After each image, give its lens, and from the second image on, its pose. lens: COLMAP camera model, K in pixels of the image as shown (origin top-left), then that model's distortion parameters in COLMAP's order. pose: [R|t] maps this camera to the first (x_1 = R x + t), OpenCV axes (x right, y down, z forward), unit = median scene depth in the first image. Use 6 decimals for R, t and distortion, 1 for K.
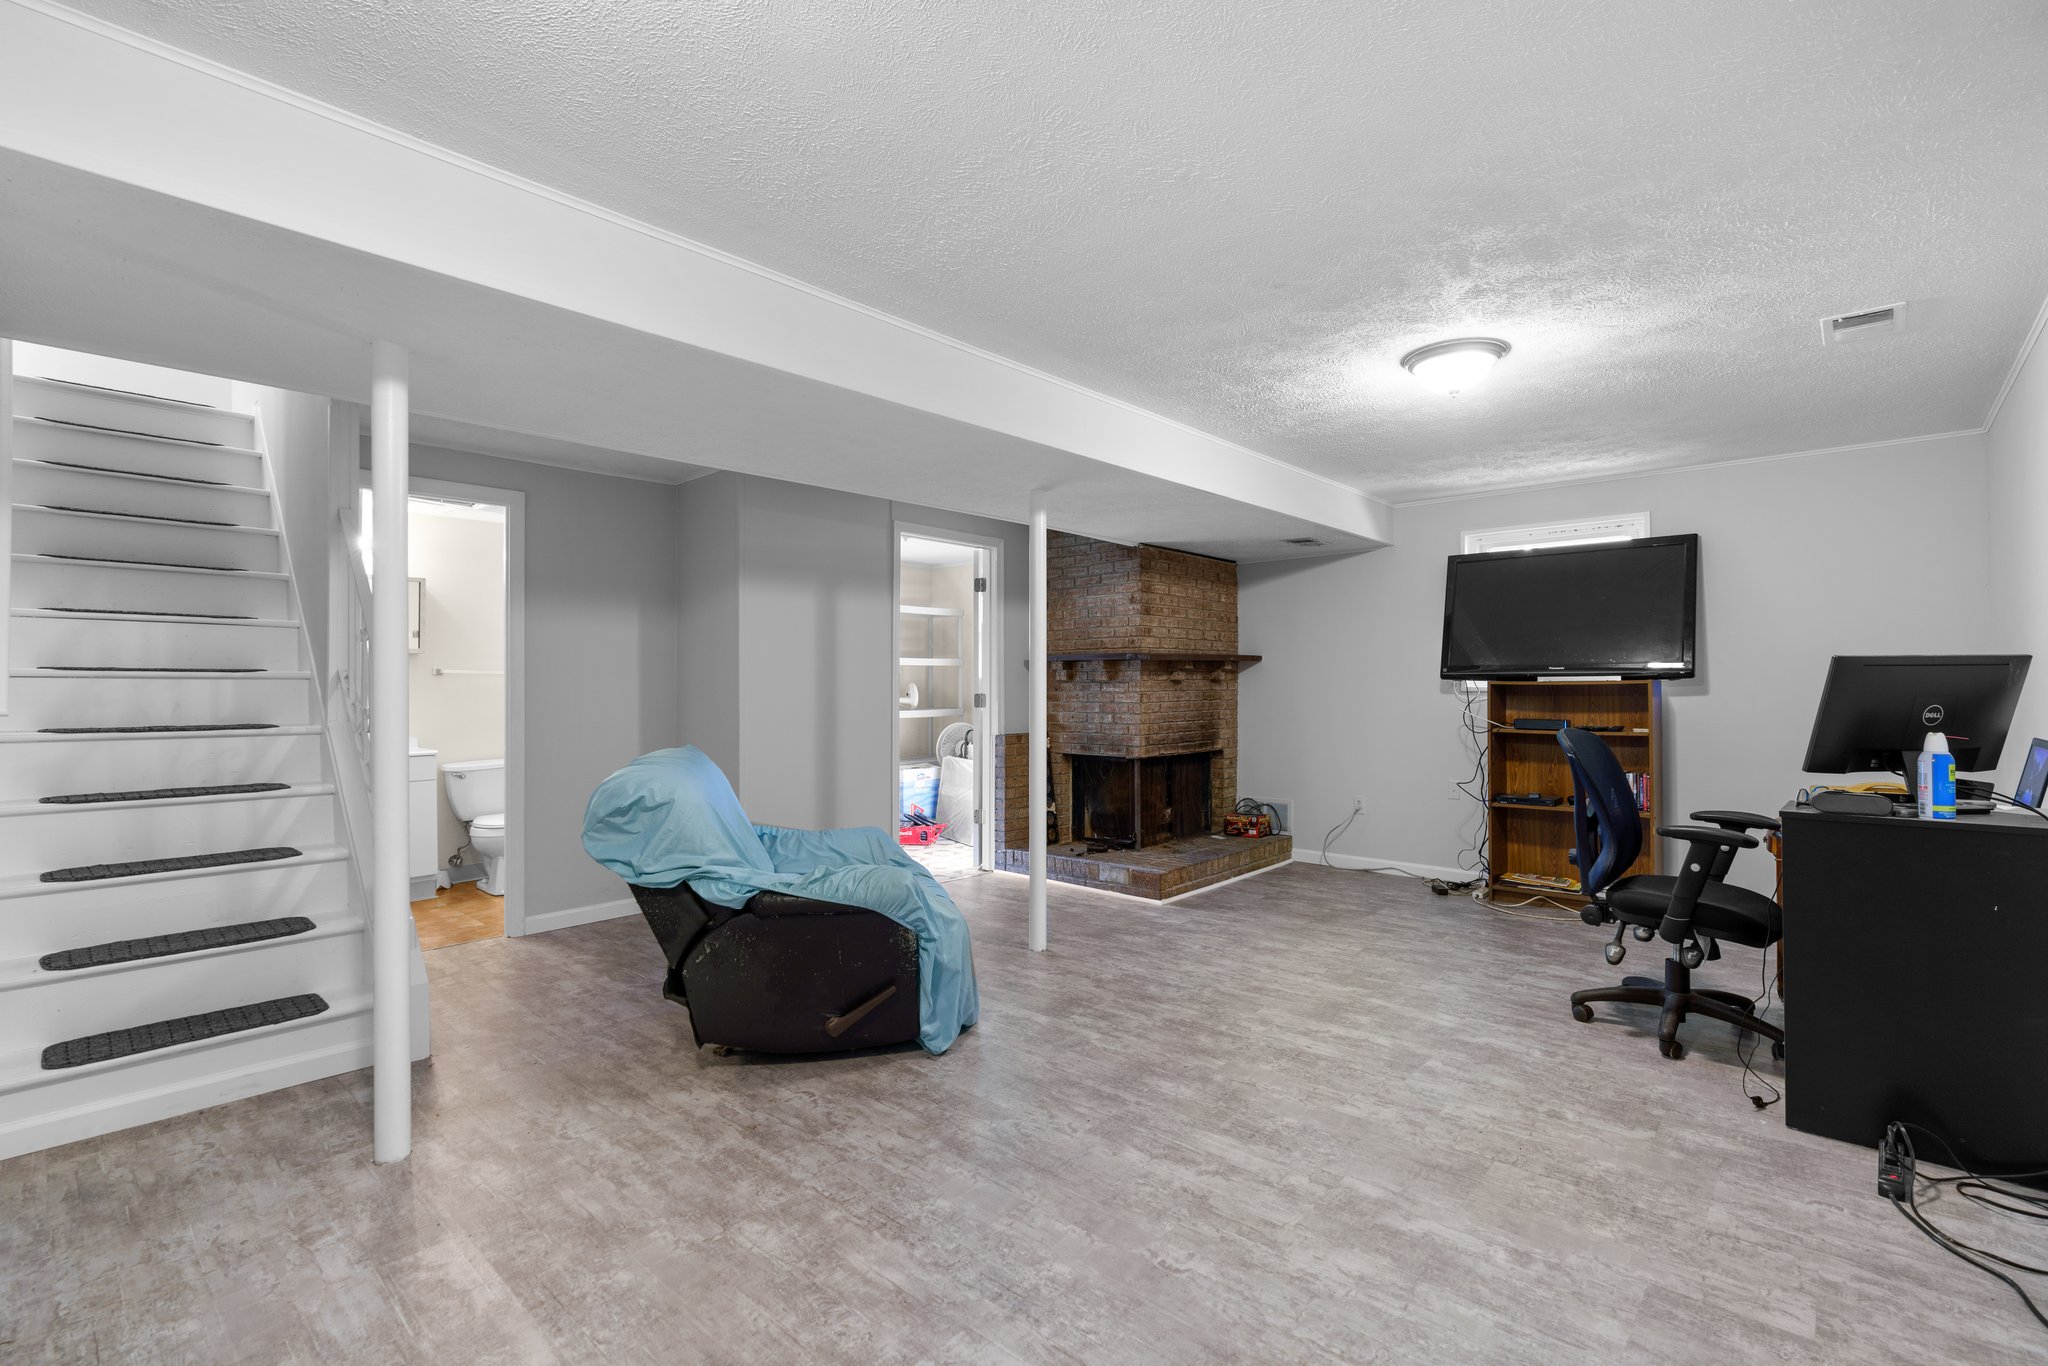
lens RADIAL K [[908.7, 0, 1024.0], [0, 908.7, 683.0], [0, 0, 1]] dist [-0.011384, 0.007075]
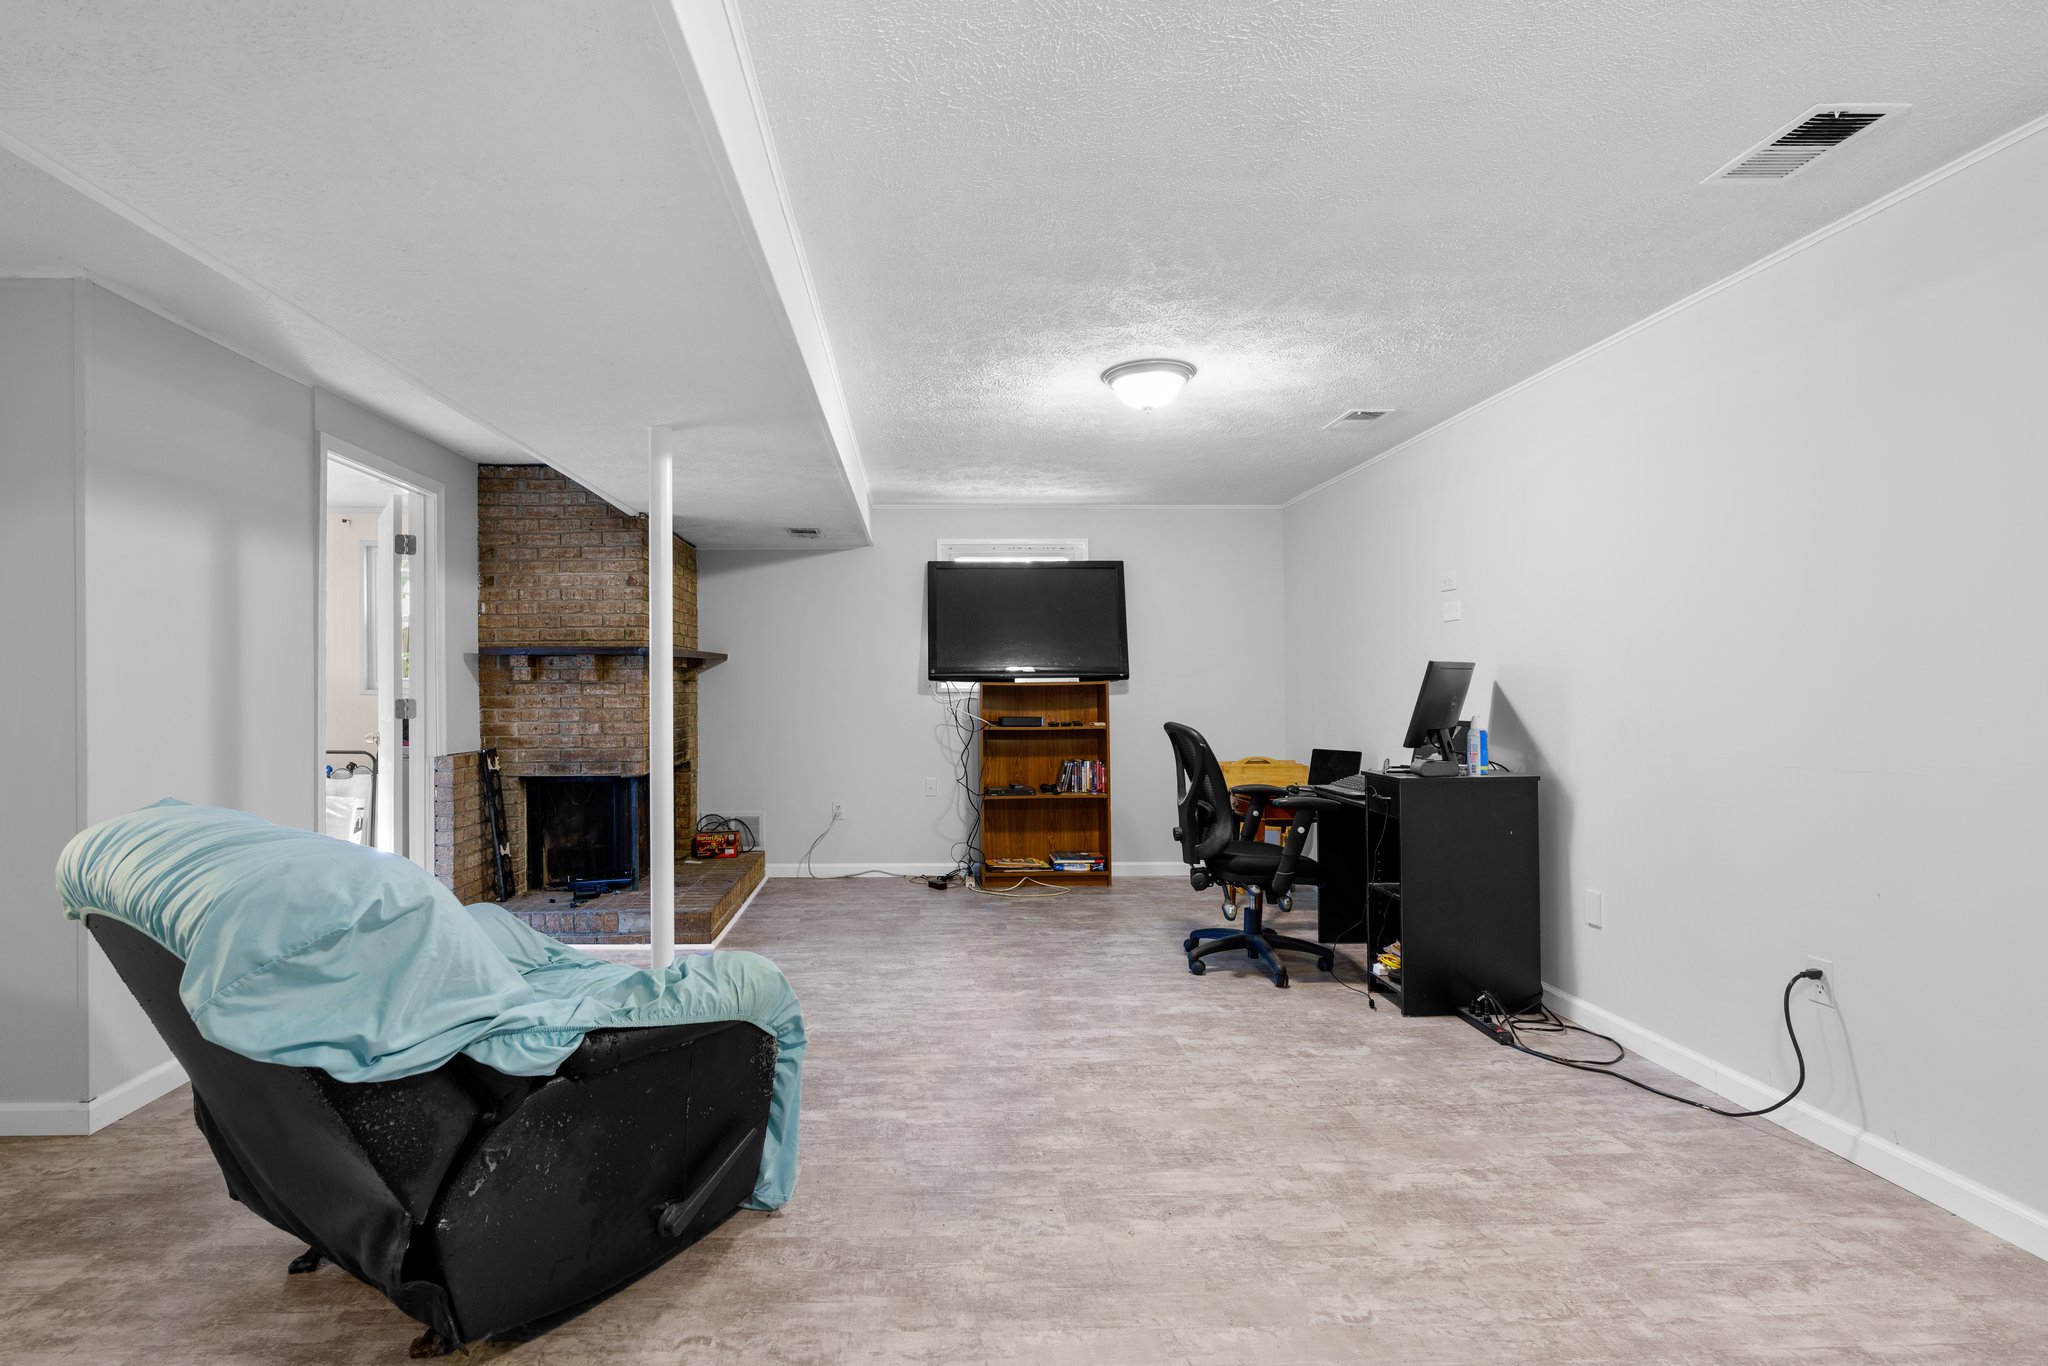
lens RADIAL K [[952.9, 0, 930.7], [0, 952.9, 688.0], [0, 0, 1]] dist [-0.009113, 0.000708]
pose [[0.733426, -0.001348, 0.679767, -0.440327], [0.001512, 0.999999, 0.000352, 0.006427], [-0.679767, 0.000770, 0.733428, 0.327504]]
